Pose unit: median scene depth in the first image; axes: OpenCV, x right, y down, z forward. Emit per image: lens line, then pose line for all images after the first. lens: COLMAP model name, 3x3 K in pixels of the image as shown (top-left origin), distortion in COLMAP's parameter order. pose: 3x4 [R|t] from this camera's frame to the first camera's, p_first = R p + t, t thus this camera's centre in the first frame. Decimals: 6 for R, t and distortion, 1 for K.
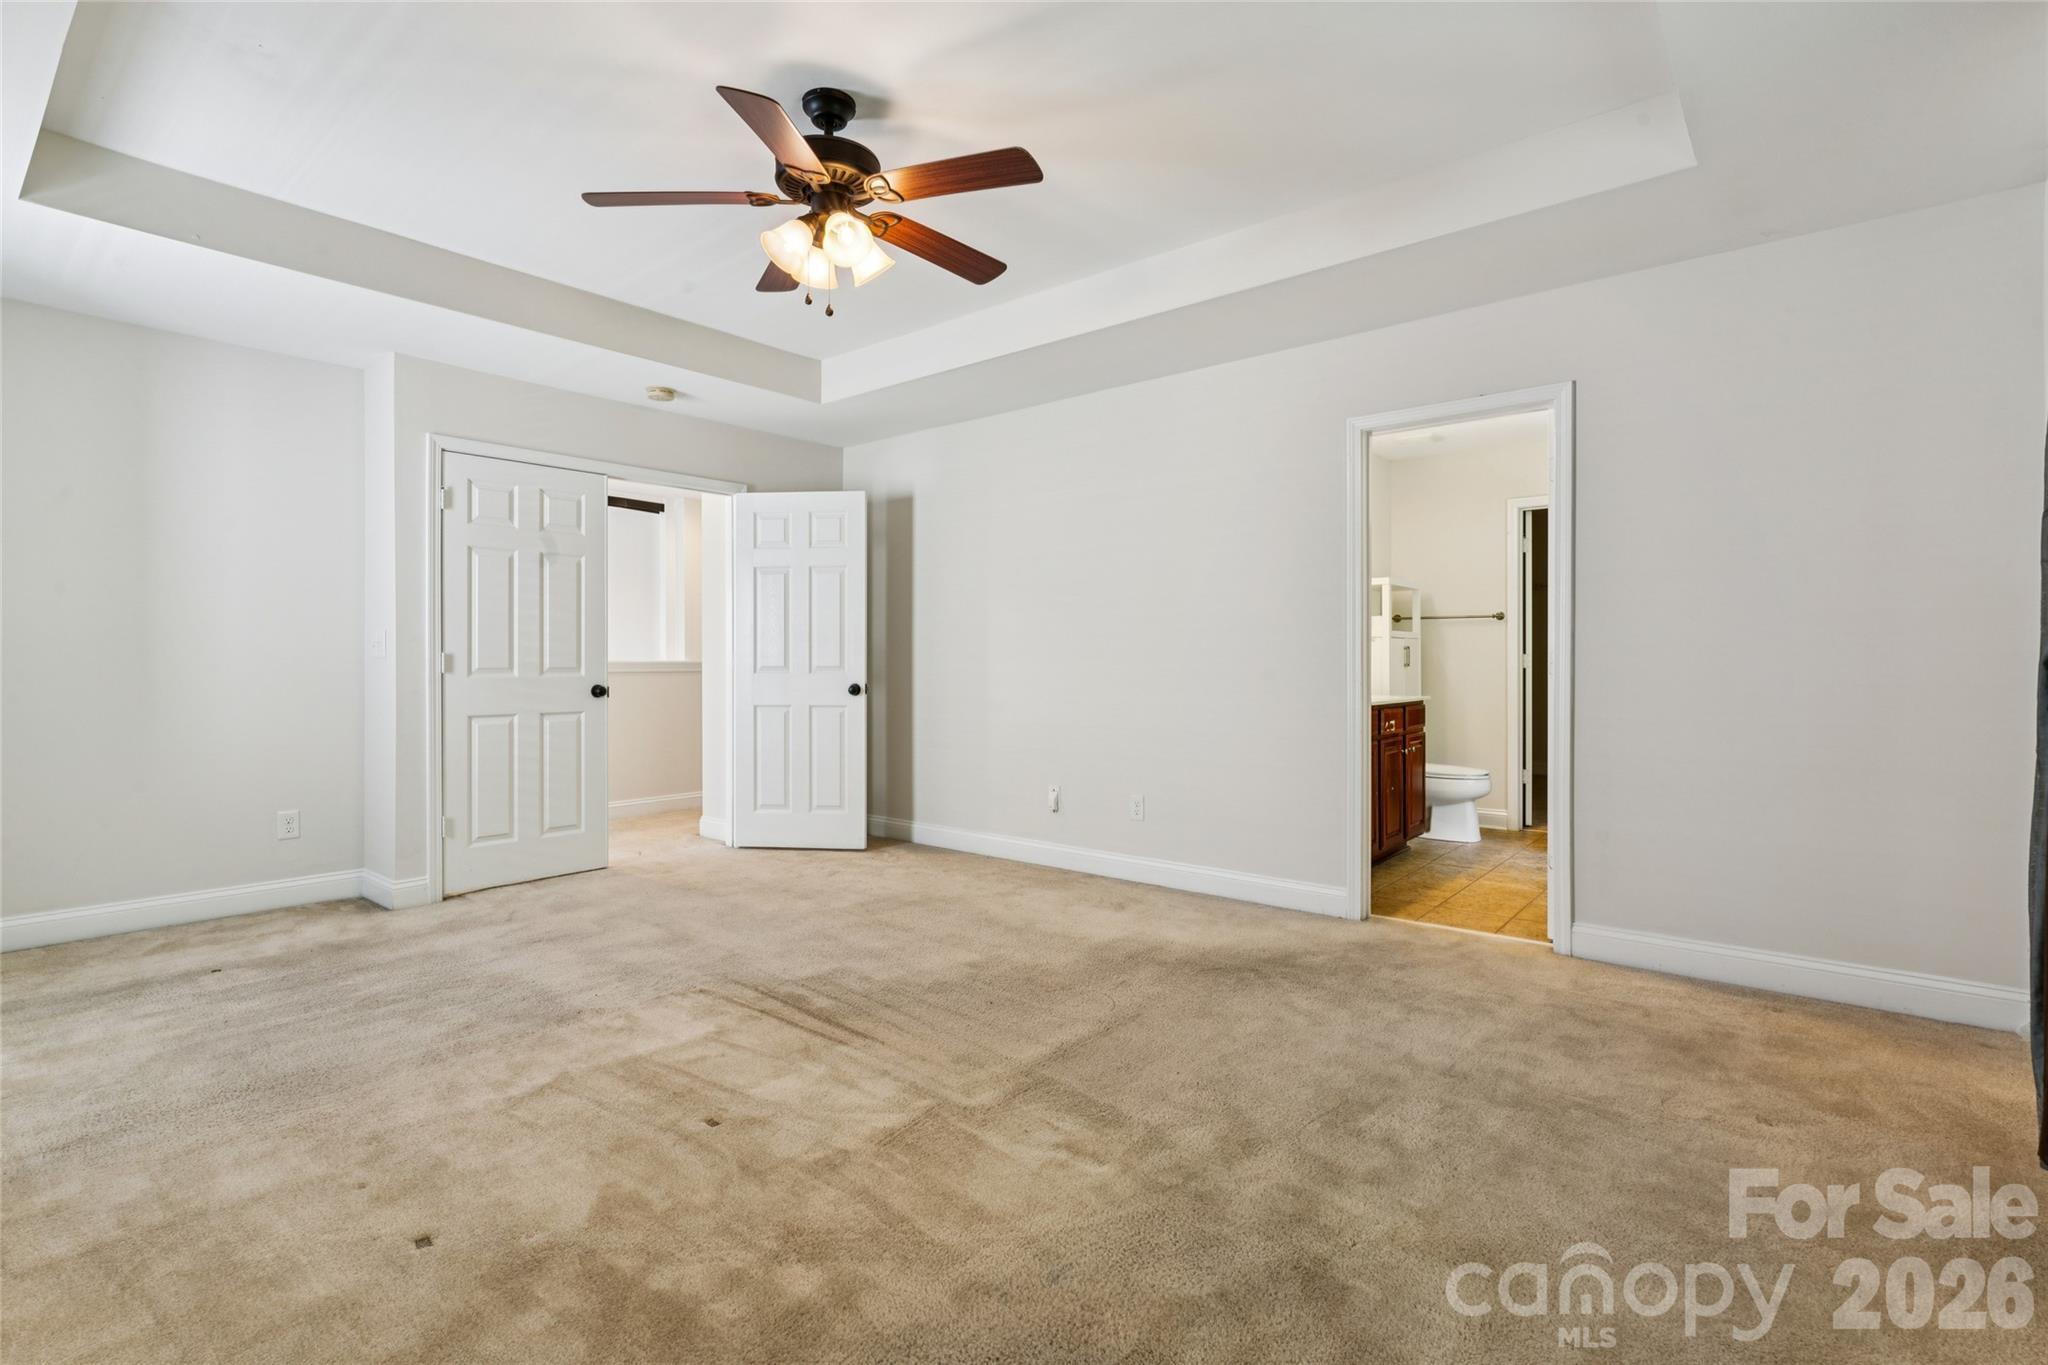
lens RADIAL K [[955.2, 0, 1030.4], [0, 955.2, 670.9], [0, 0, 1]] dist [0.000249, 0.000343]
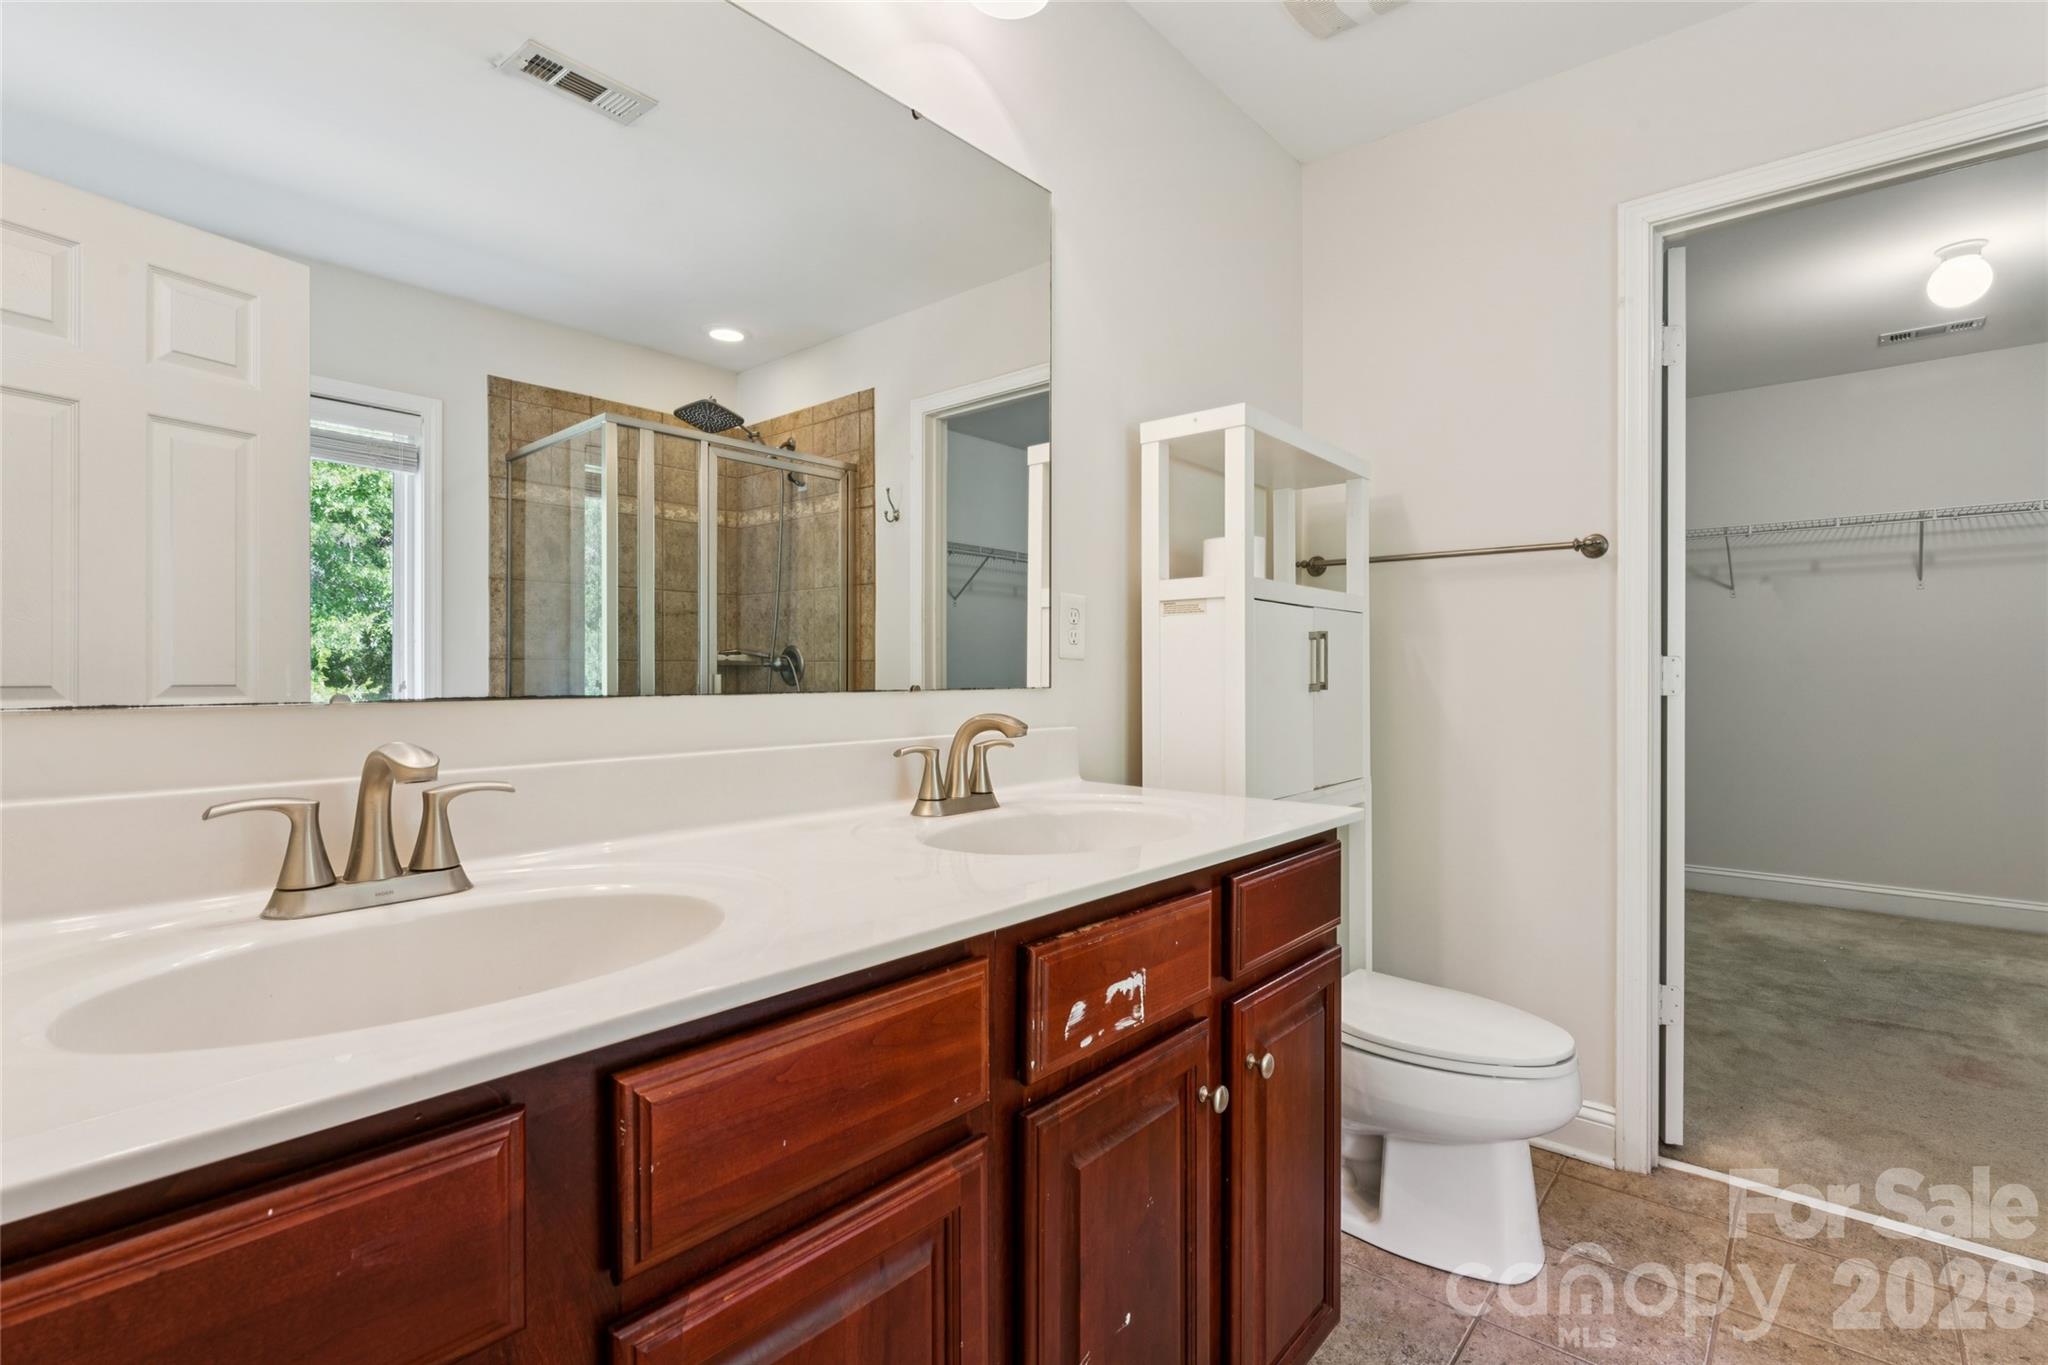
lens RADIAL K [[955.2, 0, 1022.6], [0, 955.2, 686.4], [0, 0, 1]] dist [0.000249, 0.000343]
pose [[0.999729, 0.000503, -0.023290, 0.292126], [-0.000587, 0.999993, -0.003565, -0.005105], [0.023288, 0.003578, 0.999722, 0.648208]]
